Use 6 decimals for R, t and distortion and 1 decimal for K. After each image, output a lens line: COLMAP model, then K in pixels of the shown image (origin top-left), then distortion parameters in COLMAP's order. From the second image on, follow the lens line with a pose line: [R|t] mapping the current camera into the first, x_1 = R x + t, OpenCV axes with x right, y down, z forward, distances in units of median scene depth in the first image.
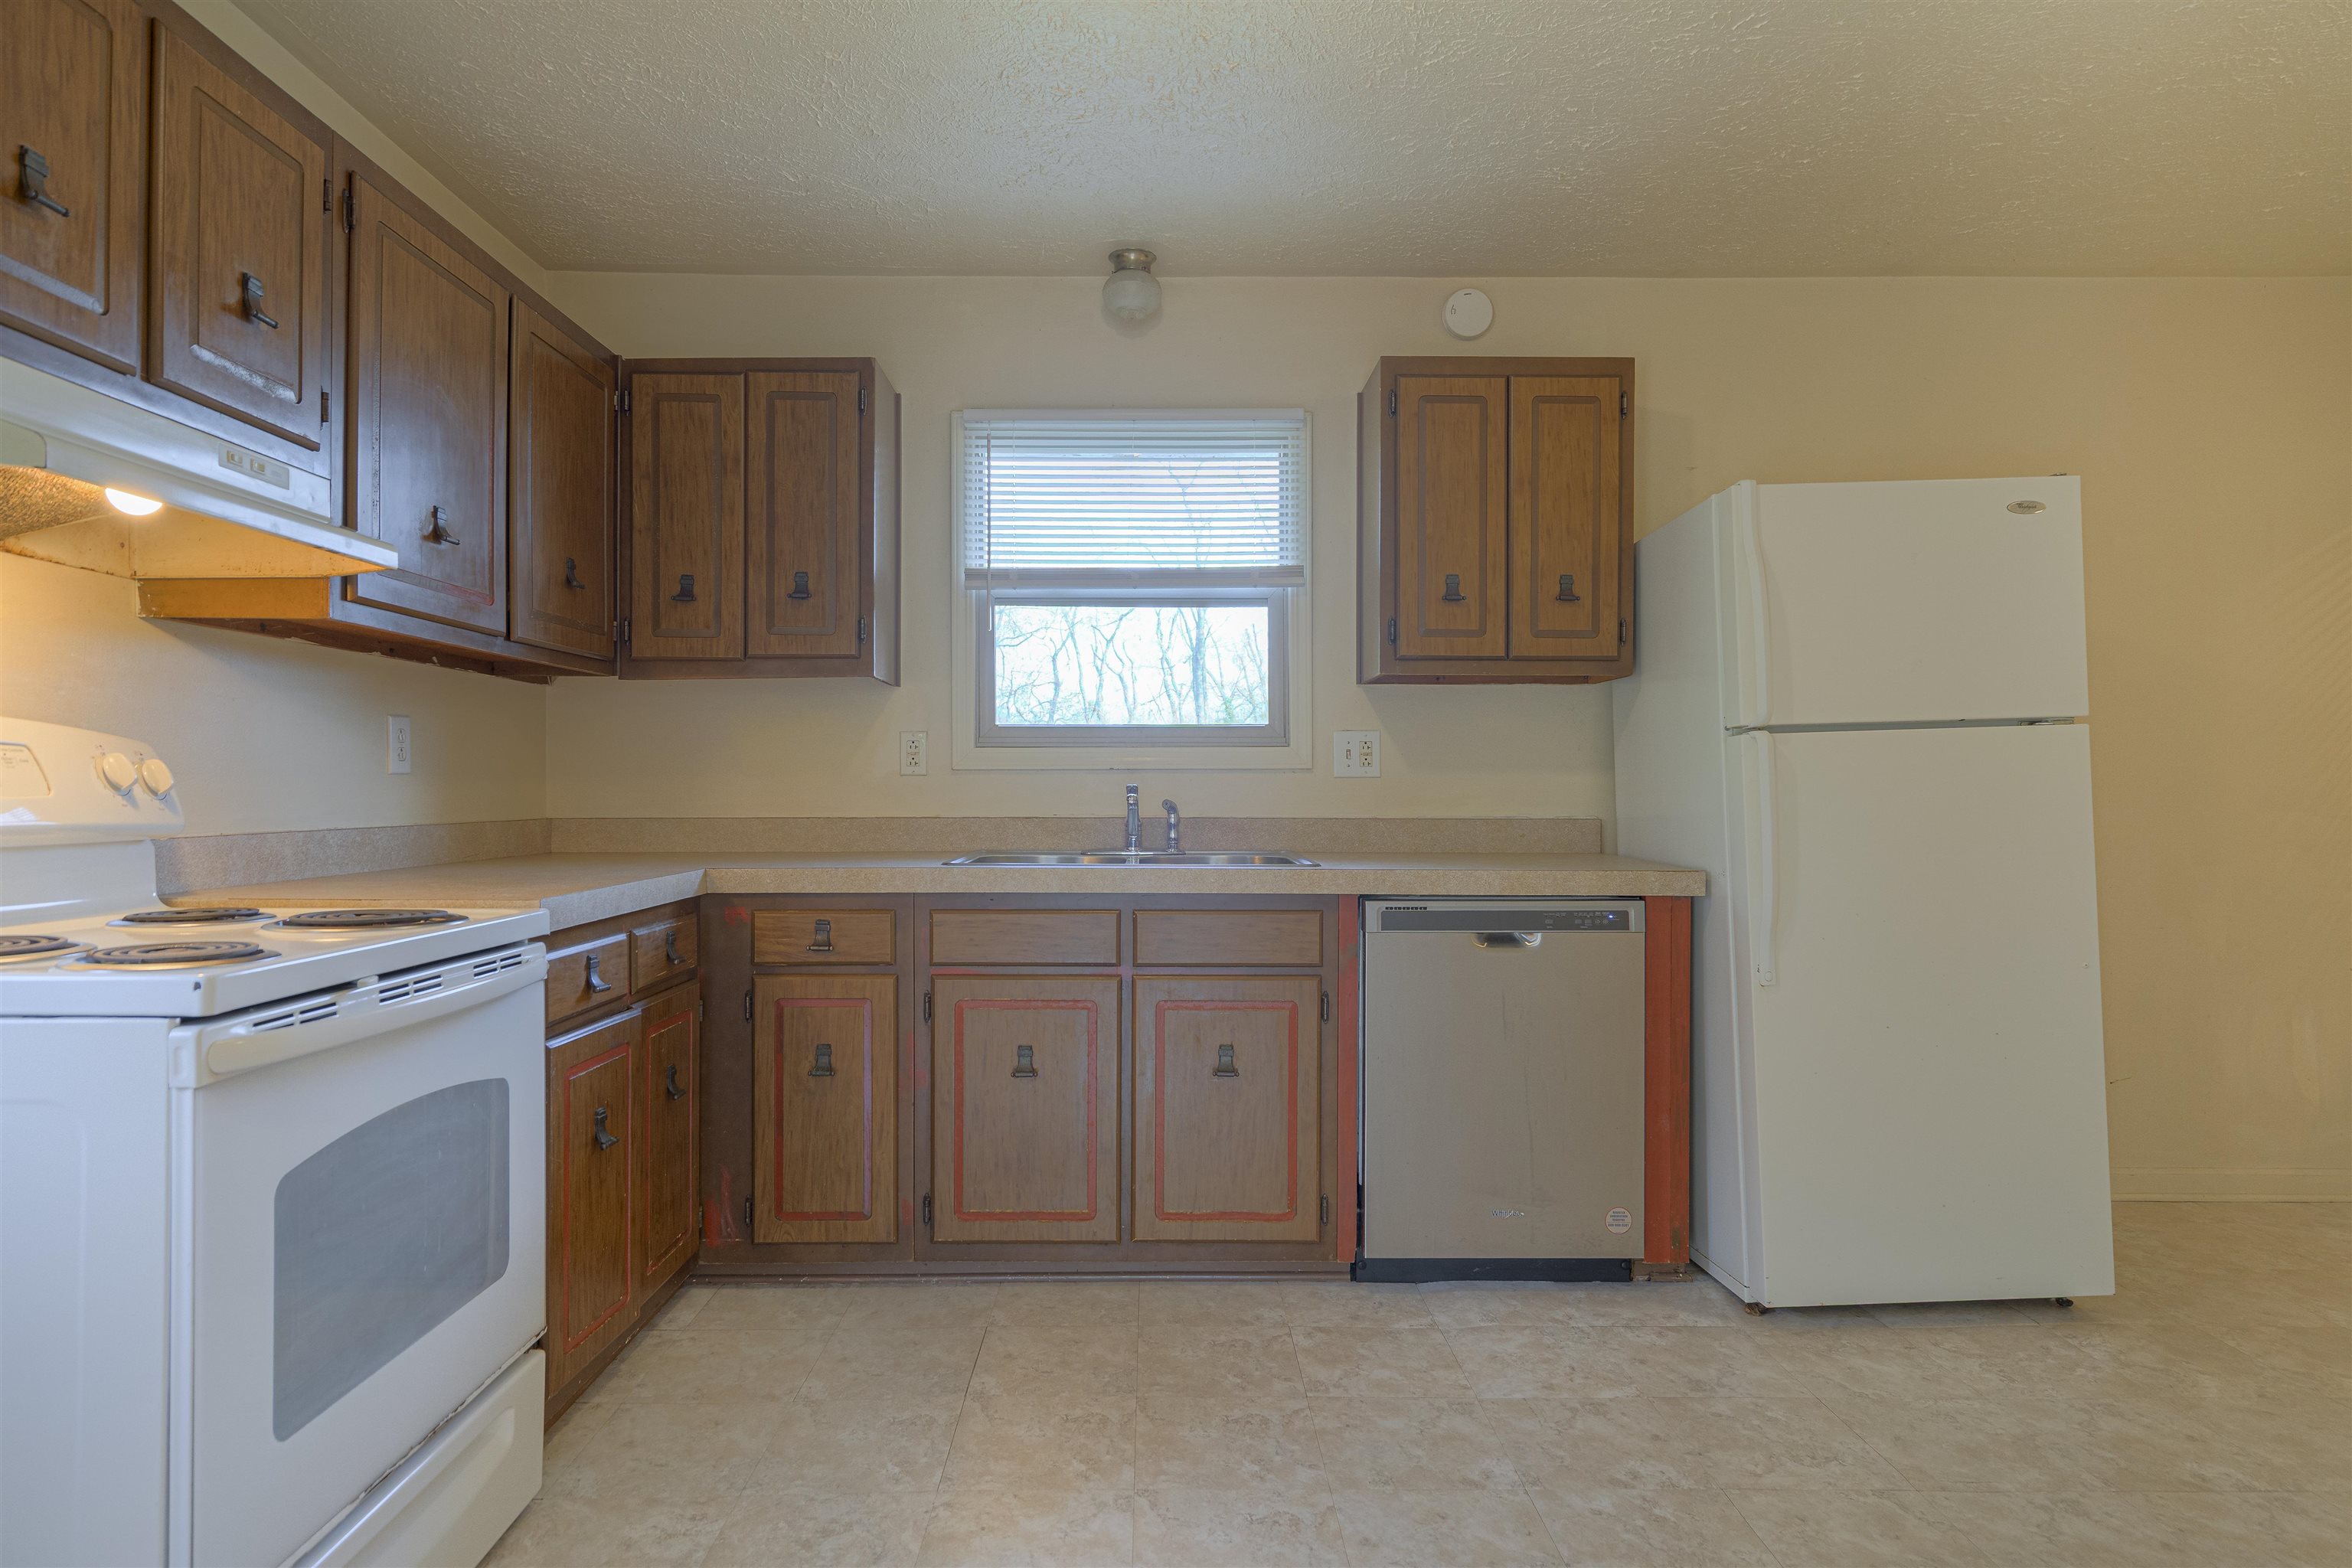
lens RADIAL K [[1294.2, 0, 1164.8], [0, 1294.2, 794.7], [0, 0, 1]] dist [0.011598, -0.000491]
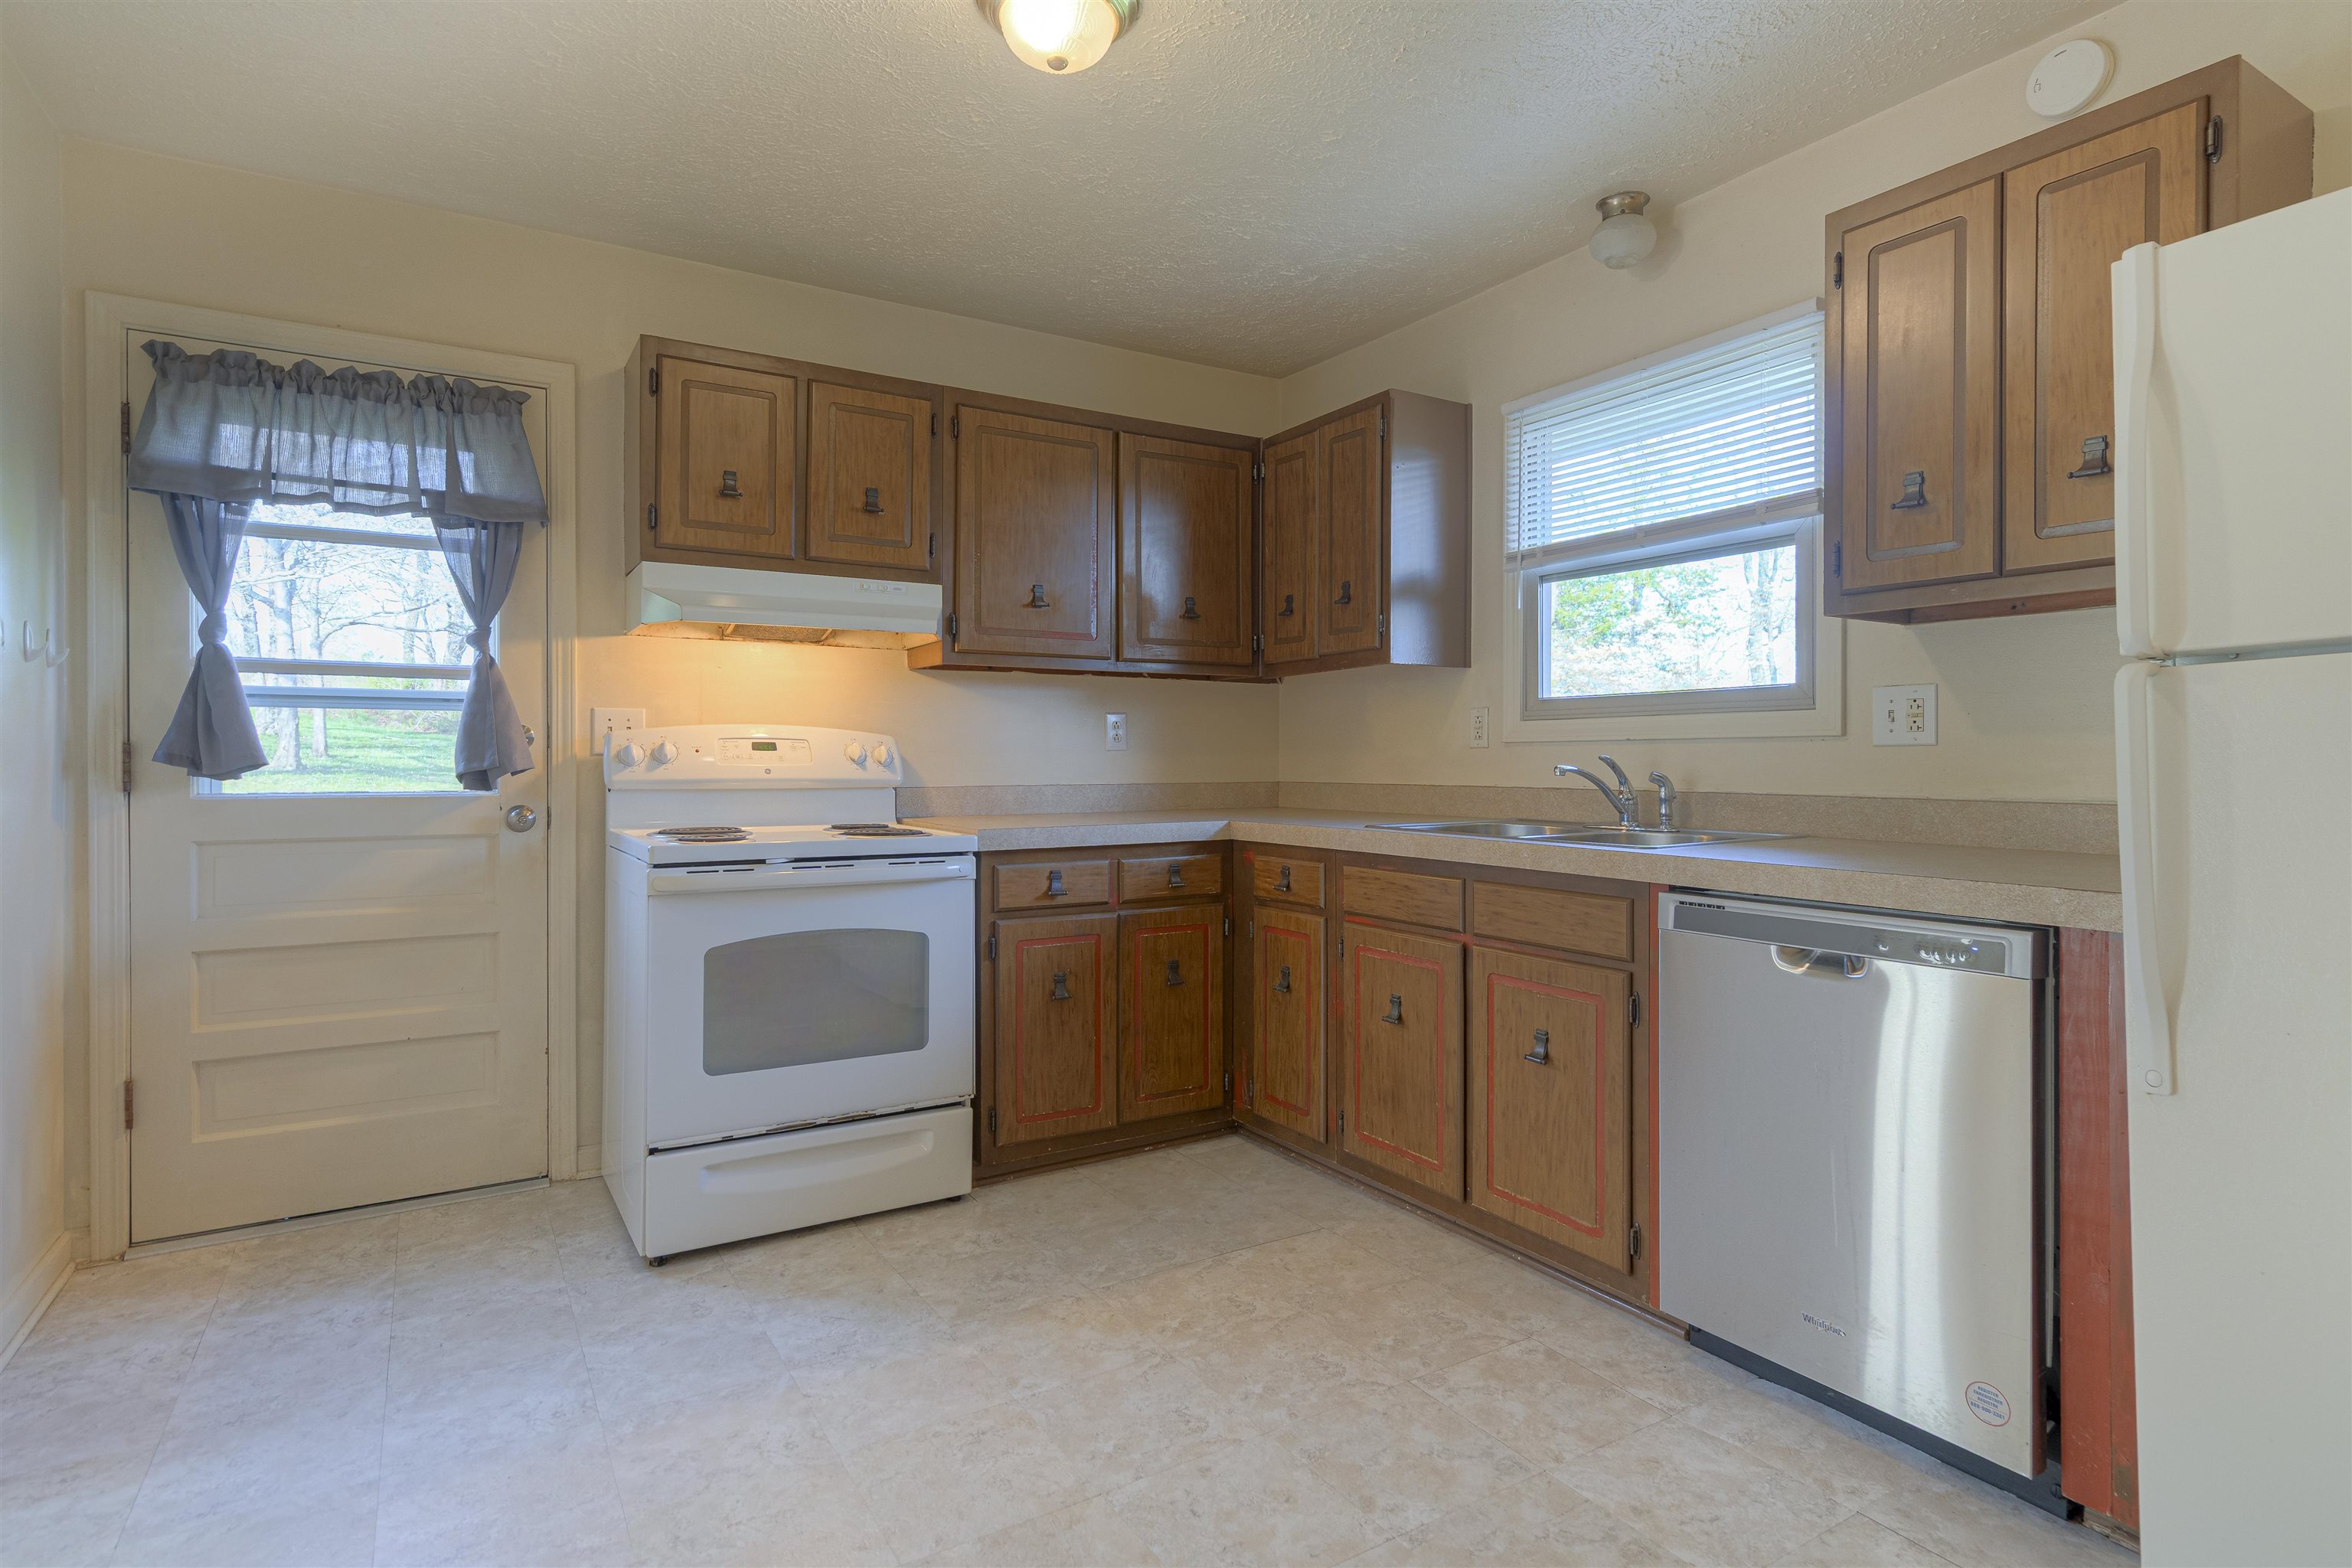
lens RADIAL K [[1191.8, 0, 1173.5], [0, 1191.8, 758.7], [0, 0, 1]] dist [0.002966, 0.003591]
pose [[0.521223, -0.000392, -0.853421, 0.652146], [-0.002832, 0.999994, -0.002189, -0.003239], [0.853416, 0.003558, 0.521218, 0.312354]]
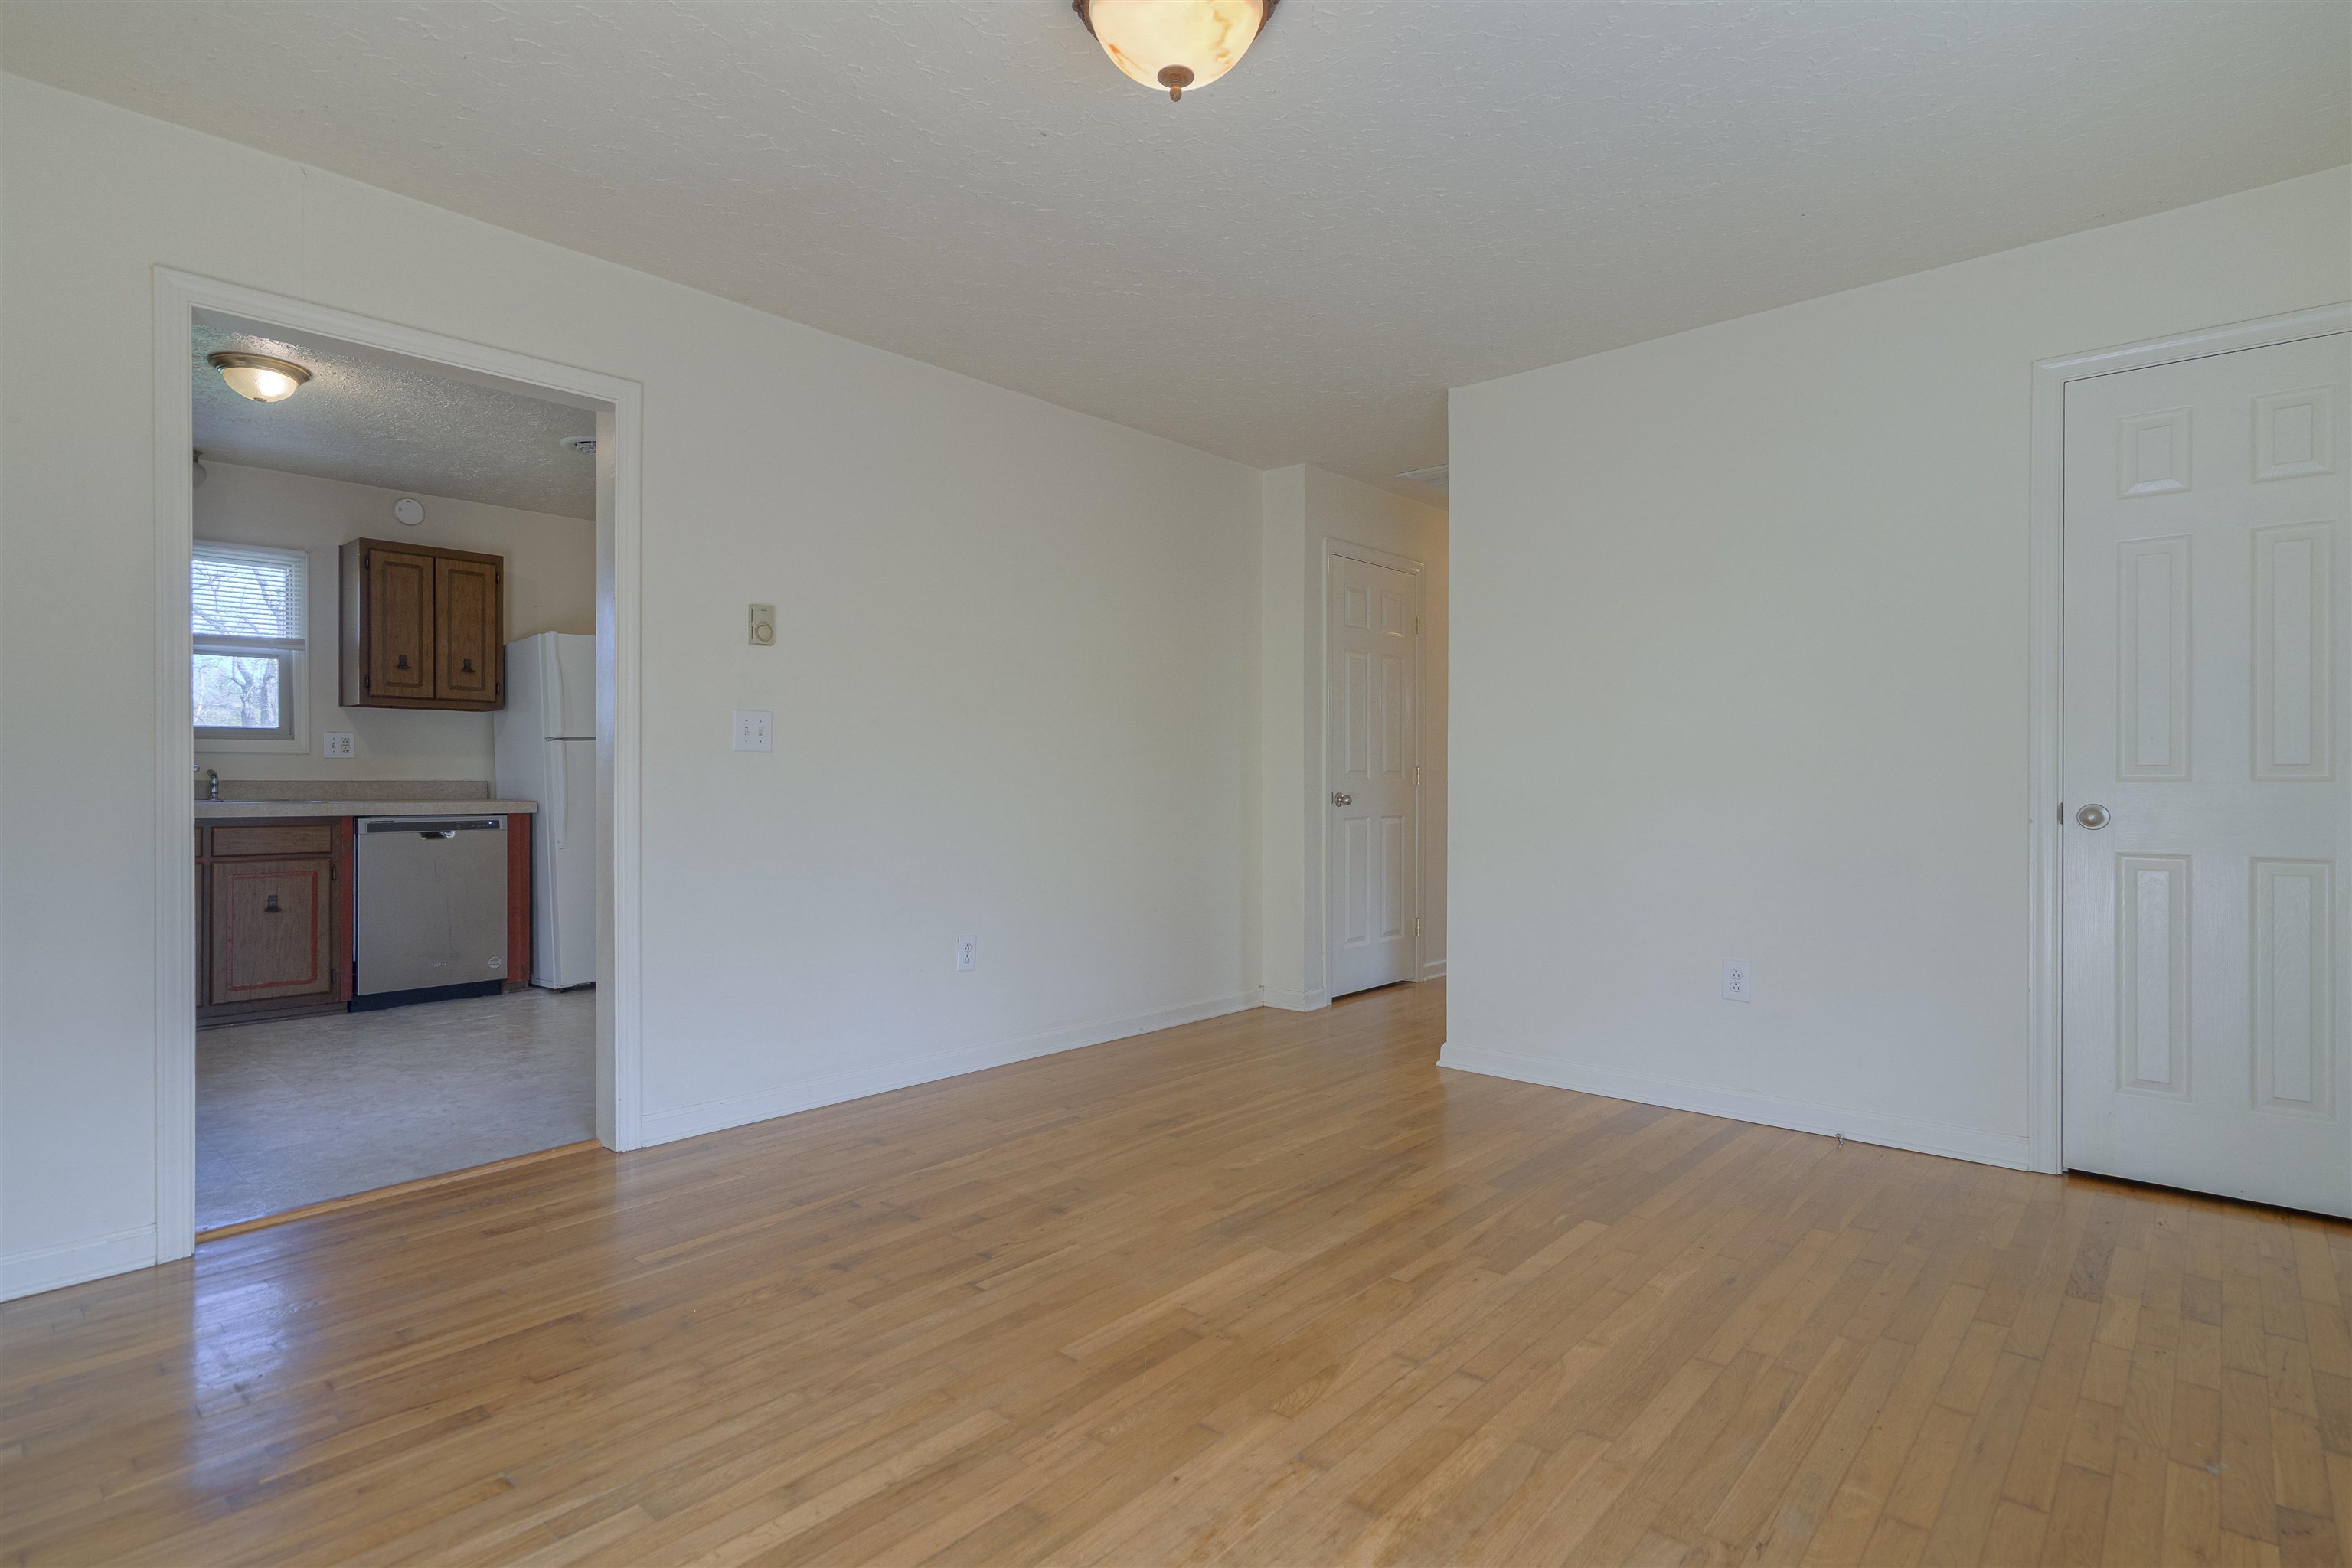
lens RADIAL K [[1165.6, 0, 1157.9], [0, 1165.6, 779.1], [0, 0, 1]] dist [-0.004412, 0.000608]
pose [[0.673086, -0.002795, 0.739559, -0.345505], [0.003292, 0.999994, 0.000783, 0.022339], [-0.739557, 0.001907, 0.673092, -1.140471]]
